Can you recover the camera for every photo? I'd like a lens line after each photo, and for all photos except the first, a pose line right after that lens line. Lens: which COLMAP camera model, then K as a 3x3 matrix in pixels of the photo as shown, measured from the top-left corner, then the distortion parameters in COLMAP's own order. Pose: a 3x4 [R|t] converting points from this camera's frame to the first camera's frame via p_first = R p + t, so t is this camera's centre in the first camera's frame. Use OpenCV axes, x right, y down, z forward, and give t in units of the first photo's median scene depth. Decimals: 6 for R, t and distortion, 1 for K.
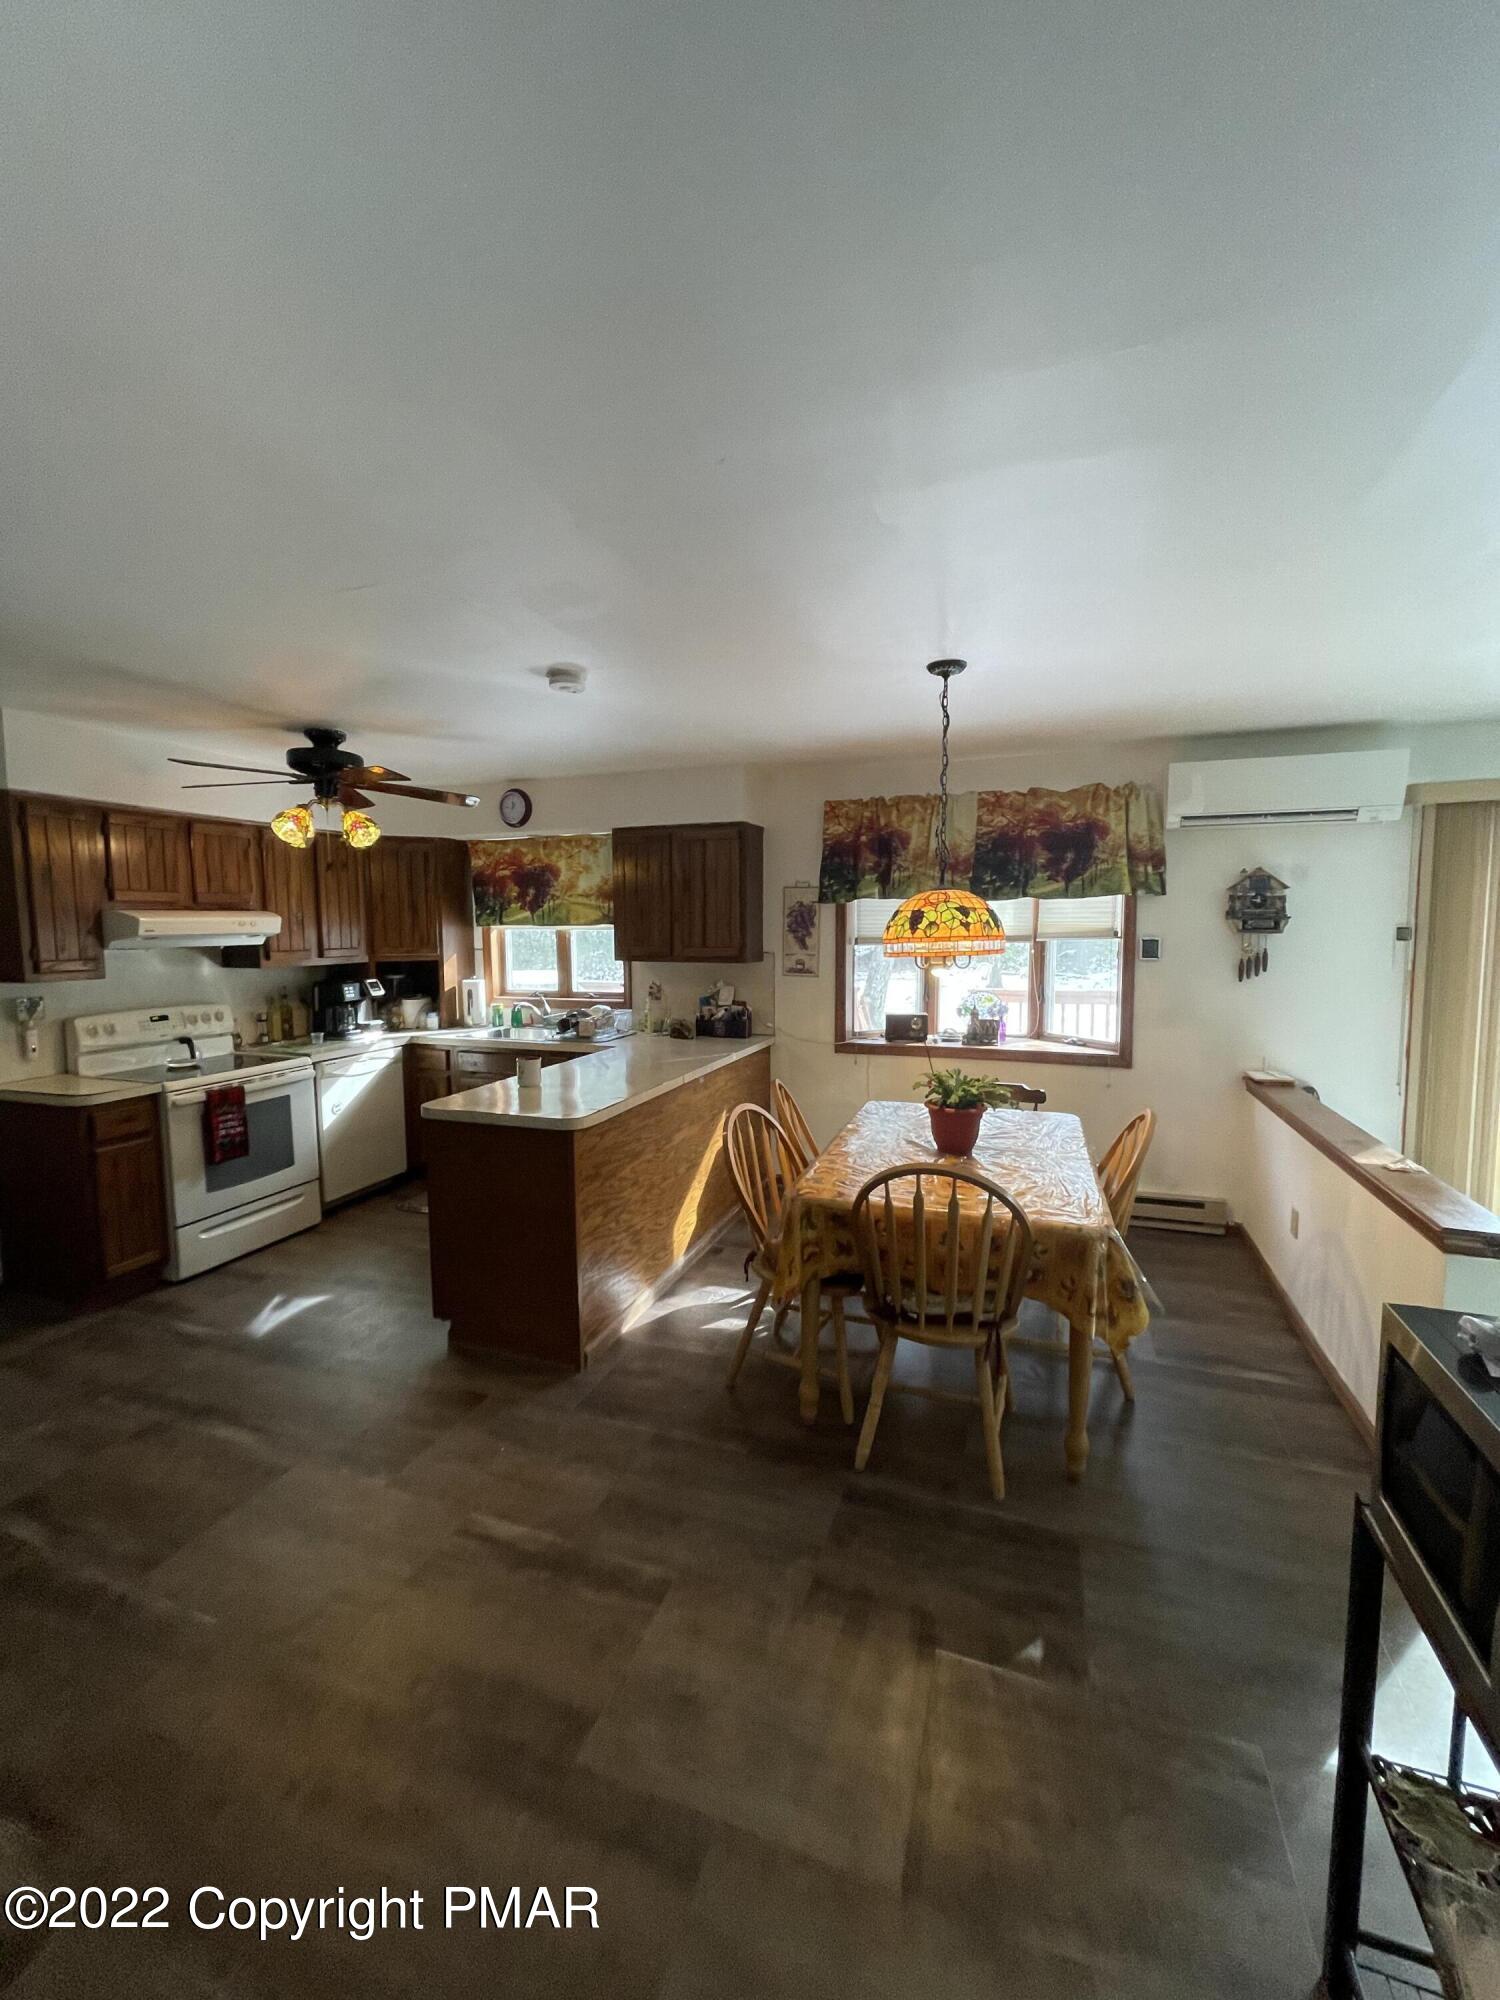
lens RADIAL K [[806.9, 0, 754.7], [0, 806.9, 996.6], [0, 0, 1]] dist [-0.000676, 0.000646]
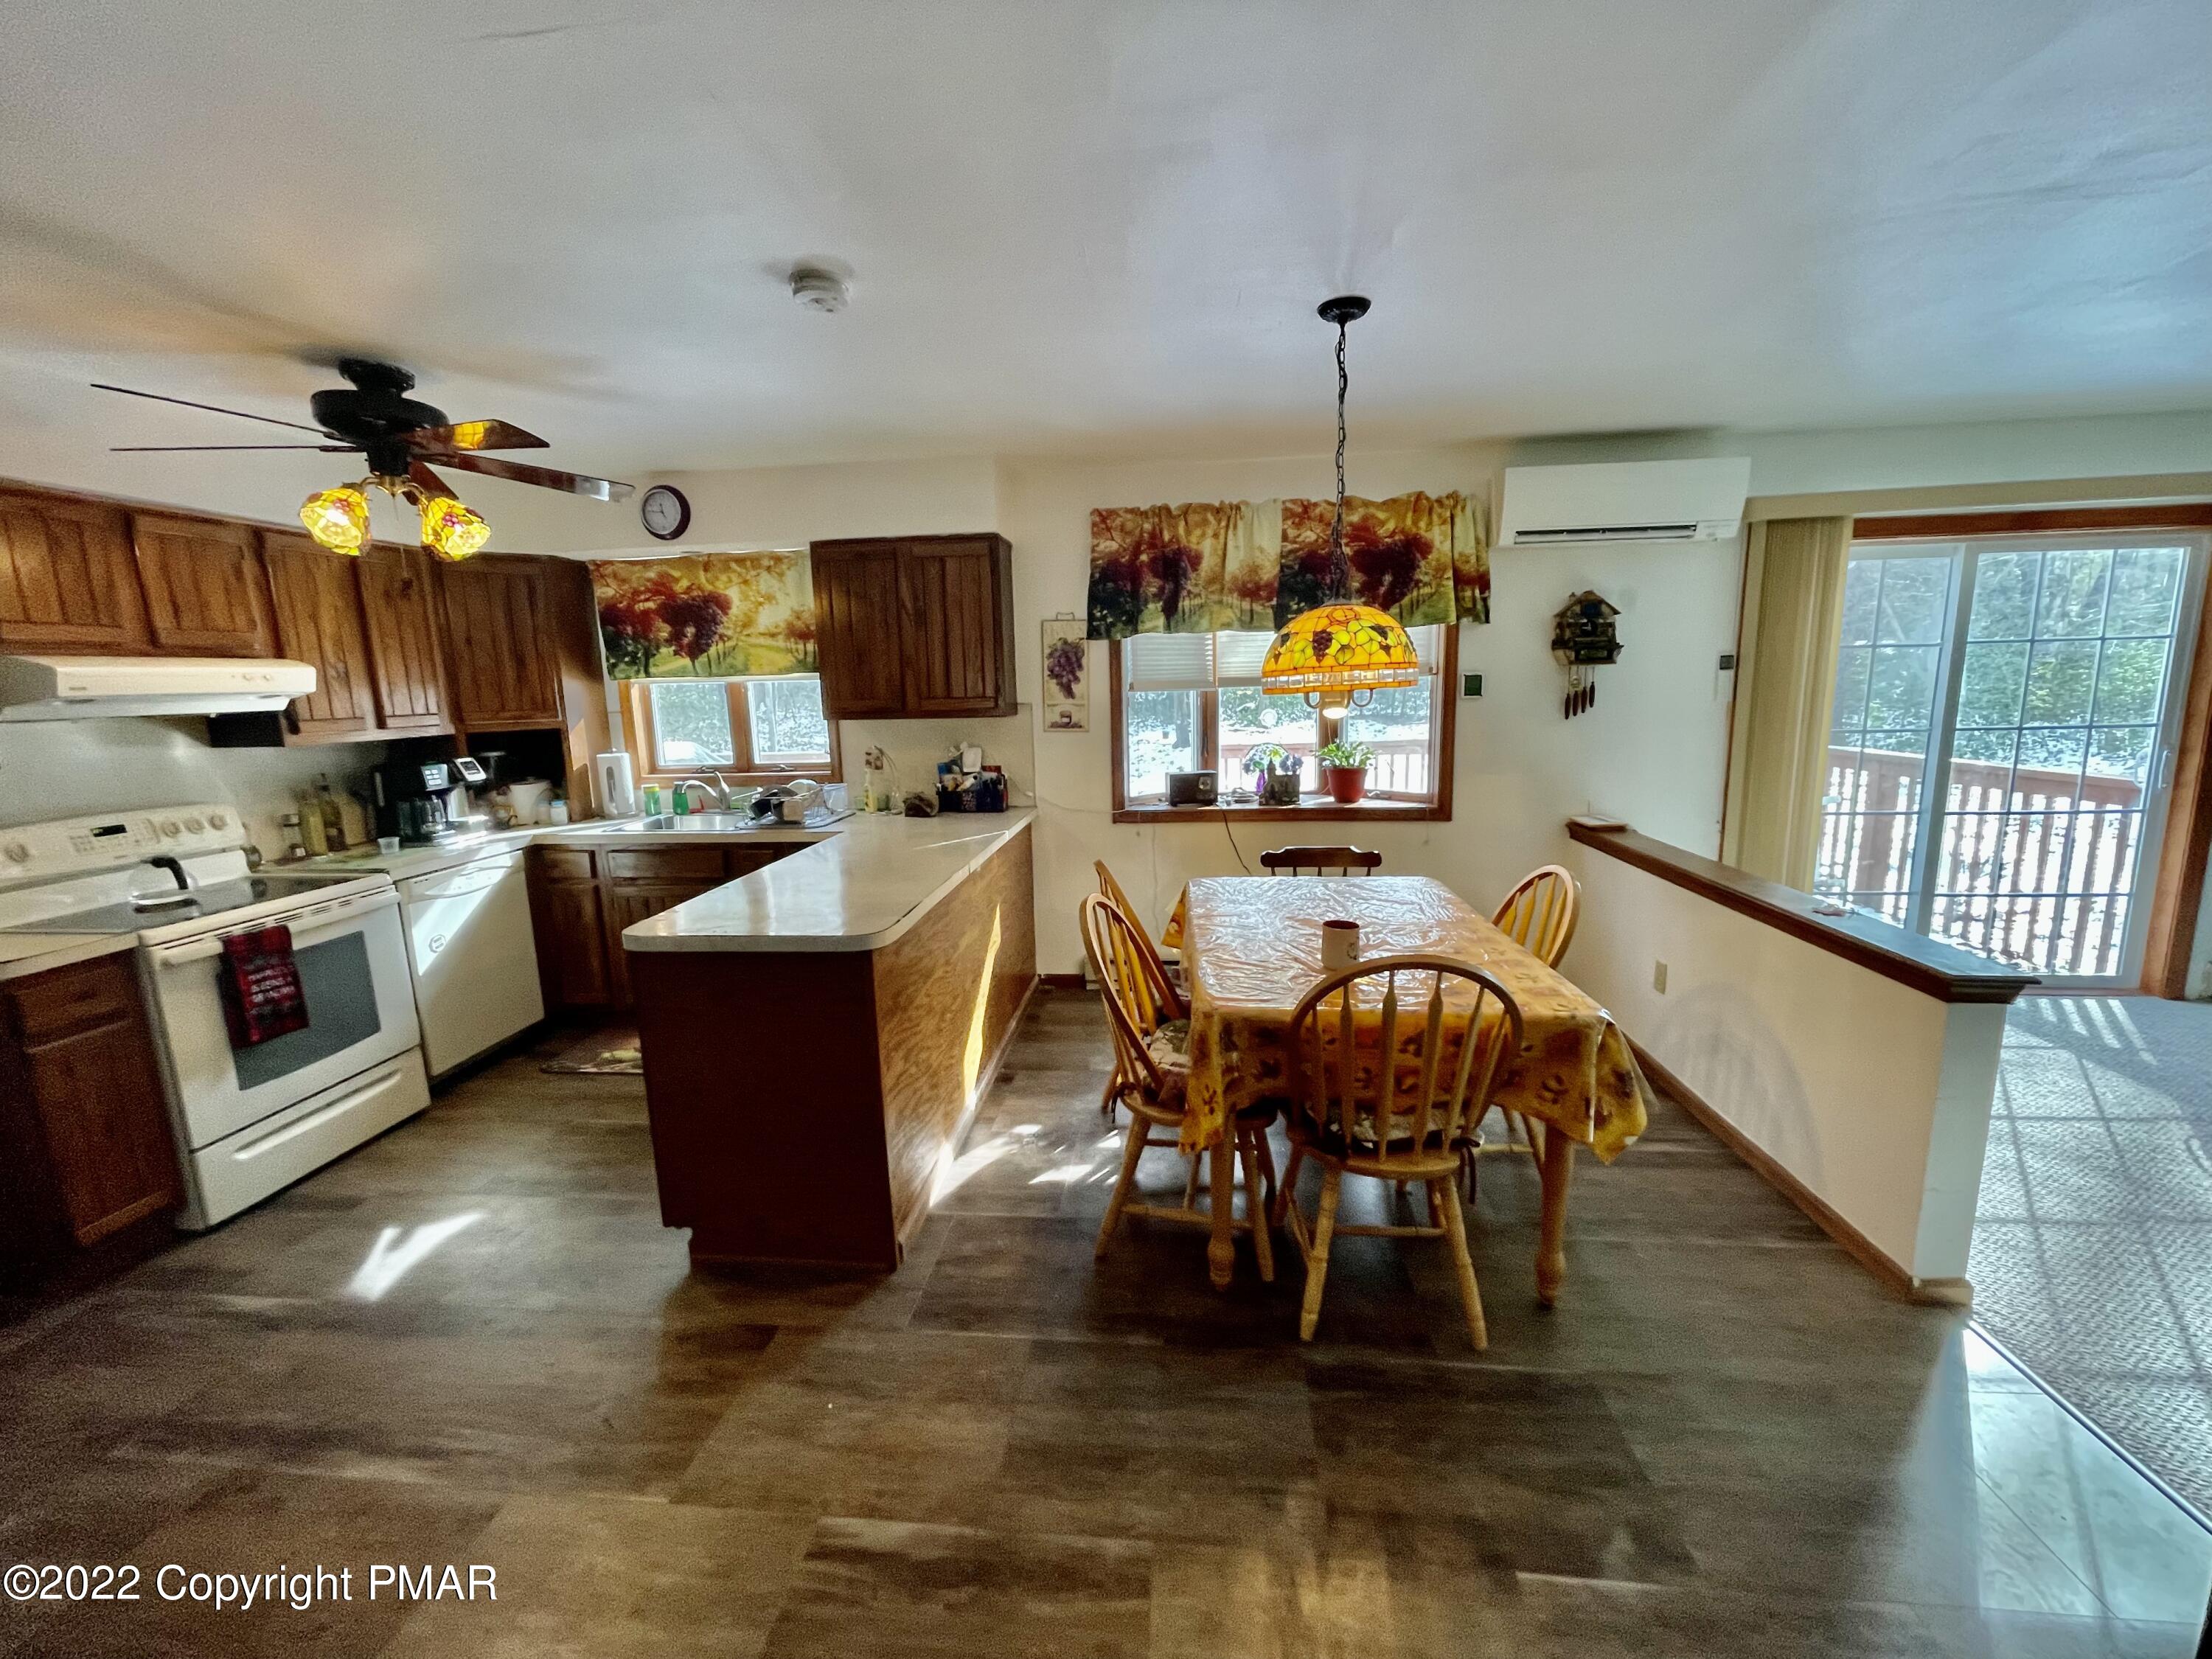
lens RADIAL K [[892.5, 0, 1104.9], [0, 892.5, 832.4], [0, 0, 1]] dist [-0.000676, 0.000646]
pose [[0.971201, -0.060189, 0.230534, -0.151274], [0.042273, 0.995745, 0.081885, 0.004370], [-0.234482, -0.069781, 0.969613, 0.146521]]
